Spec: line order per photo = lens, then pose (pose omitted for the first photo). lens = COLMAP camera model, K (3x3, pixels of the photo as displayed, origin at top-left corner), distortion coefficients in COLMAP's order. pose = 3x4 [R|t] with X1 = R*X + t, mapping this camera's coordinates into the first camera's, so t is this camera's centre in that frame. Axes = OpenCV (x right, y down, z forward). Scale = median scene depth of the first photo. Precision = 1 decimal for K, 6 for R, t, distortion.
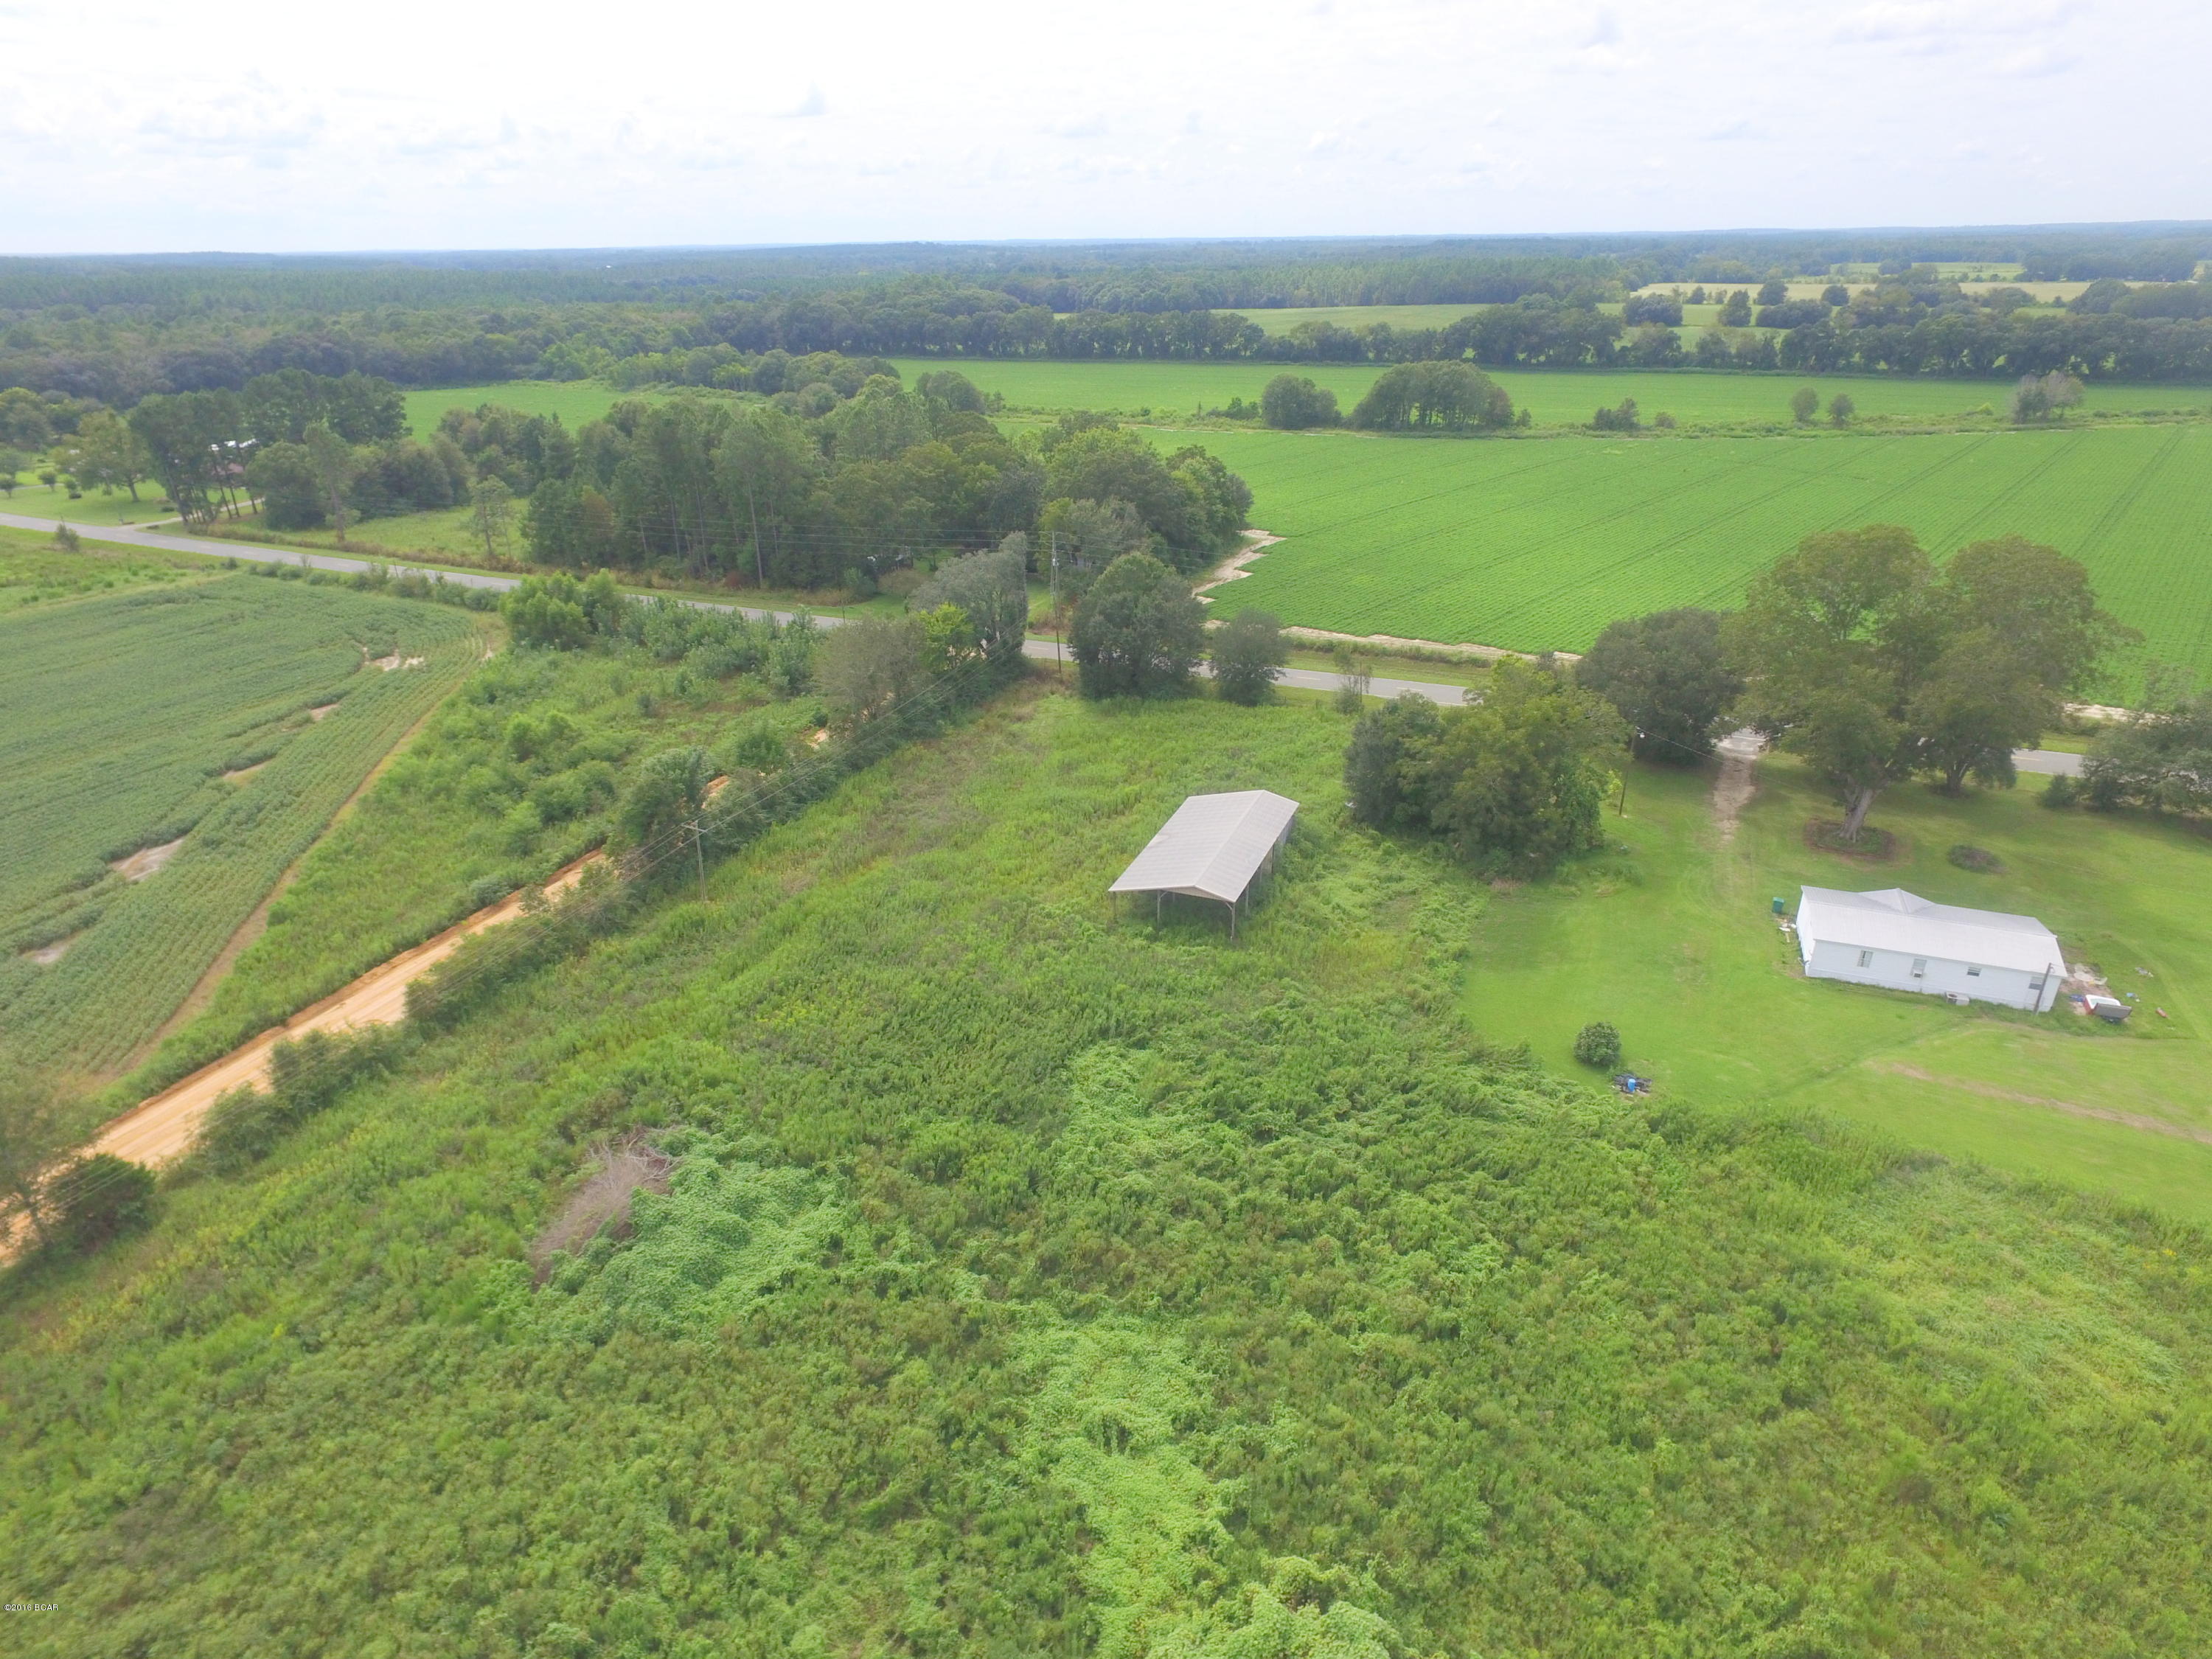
lens RADIAL K [[1308.3, 0, 1104.5], [0, 1308.3, 826.7], [0, 0, 1]] dist [0.000760, 0.004023]
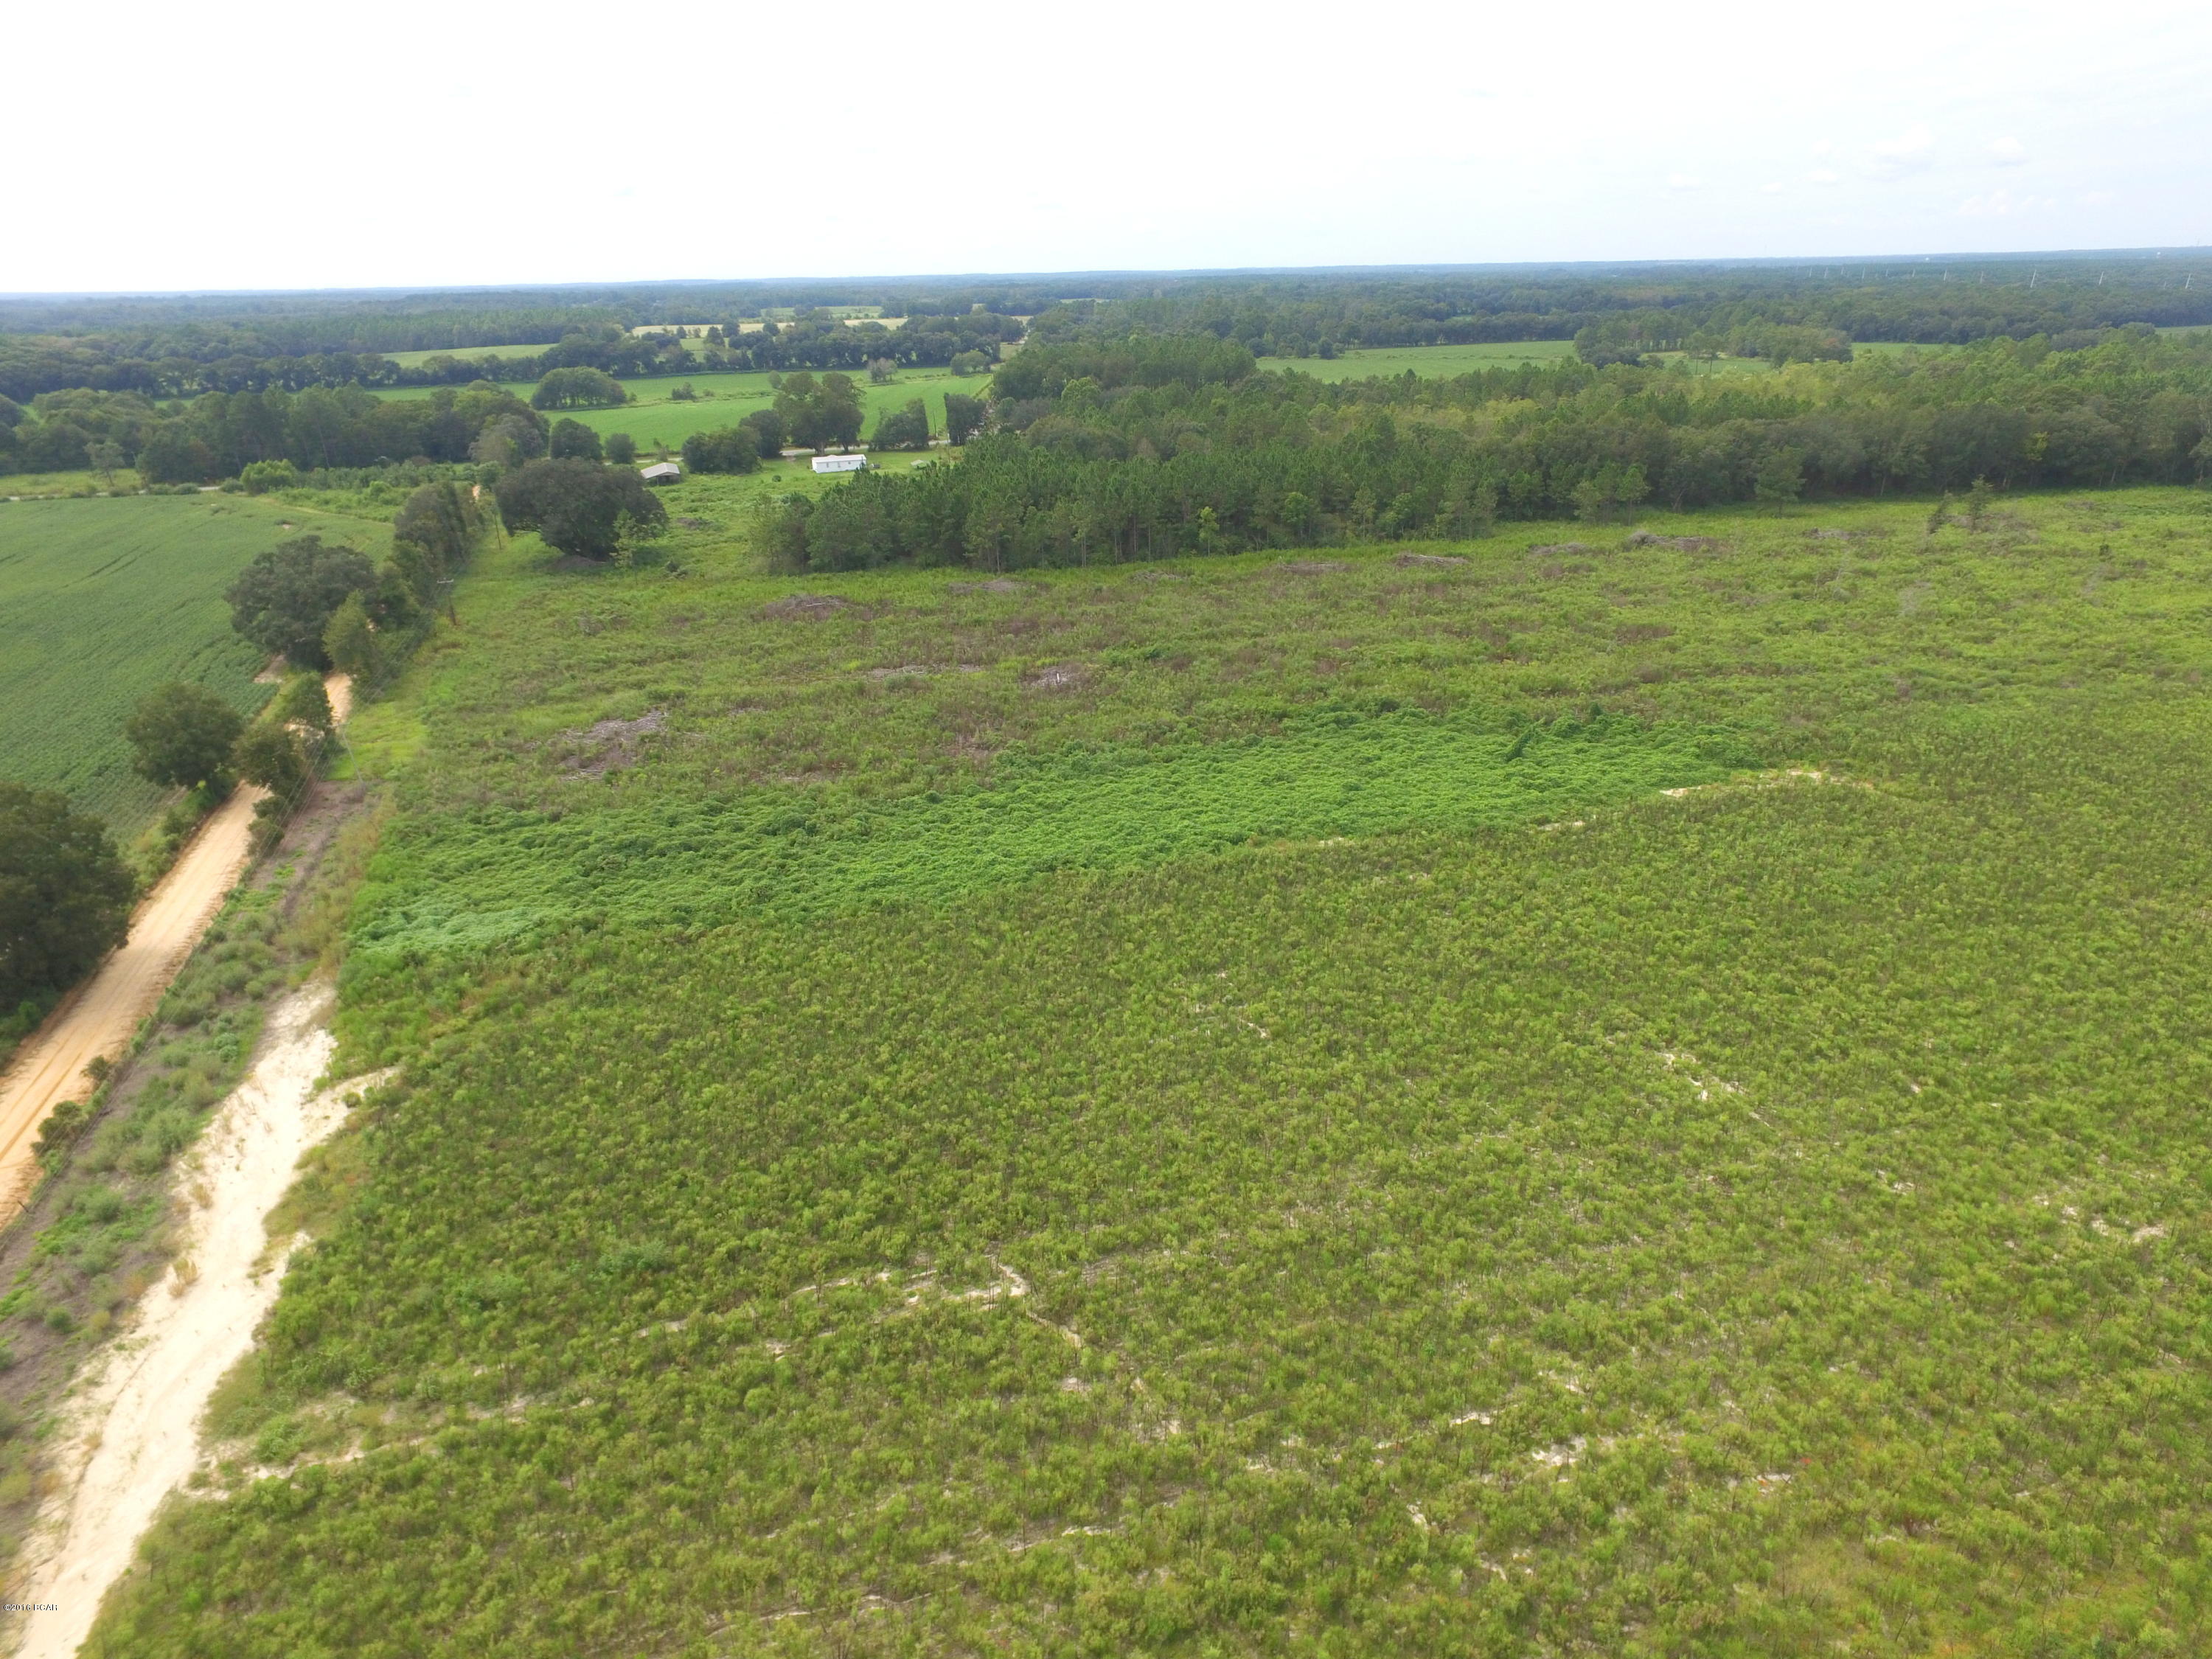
lens RADIAL K [[1308.3, 0, 1104.5], [0, 1308.3, 826.7], [0, 0, 1]] dist [0.000760, 0.004023]
pose [[0.756748, -0.258651, 0.600361, -0.214149], [0.277657, 0.958612, 0.063011, 0.162747], [-0.591810, 0.119011, 0.797243, -0.377628]]
